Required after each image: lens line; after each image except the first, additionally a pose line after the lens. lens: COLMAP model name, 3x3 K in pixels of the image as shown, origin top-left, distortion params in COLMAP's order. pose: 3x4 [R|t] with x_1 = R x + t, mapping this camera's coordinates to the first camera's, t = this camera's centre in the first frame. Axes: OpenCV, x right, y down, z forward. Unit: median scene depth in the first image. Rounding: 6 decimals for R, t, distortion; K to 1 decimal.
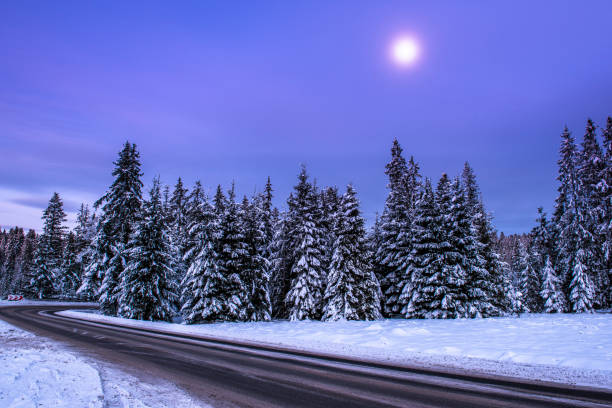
lens RADIAL K [[450.2, 0, 290.1], [0, 450.2, 212.4], [0, 0, 1]] dist [0.000008, -0.004094]
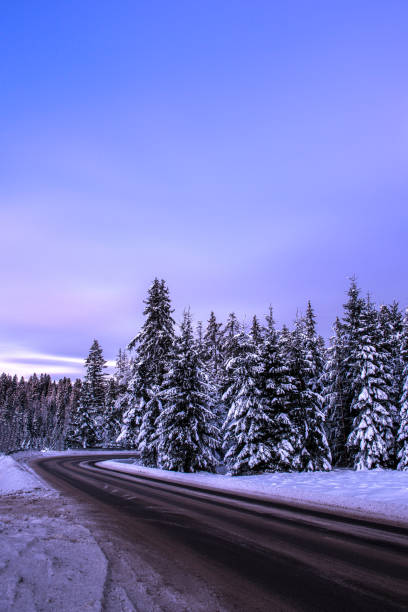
lens RADIAL K [[450.2, 0, 204.0], [0, 450.2, 306.0], [0, 0, 1]] dist [0.000008, -0.004094]
pose [[0.960407, -0.103492, -0.258665, -0.023738], [0.076148, 0.990603, -0.113610, 0.019618], [0.267992, 0.089415, 0.959263, 0.123541]]
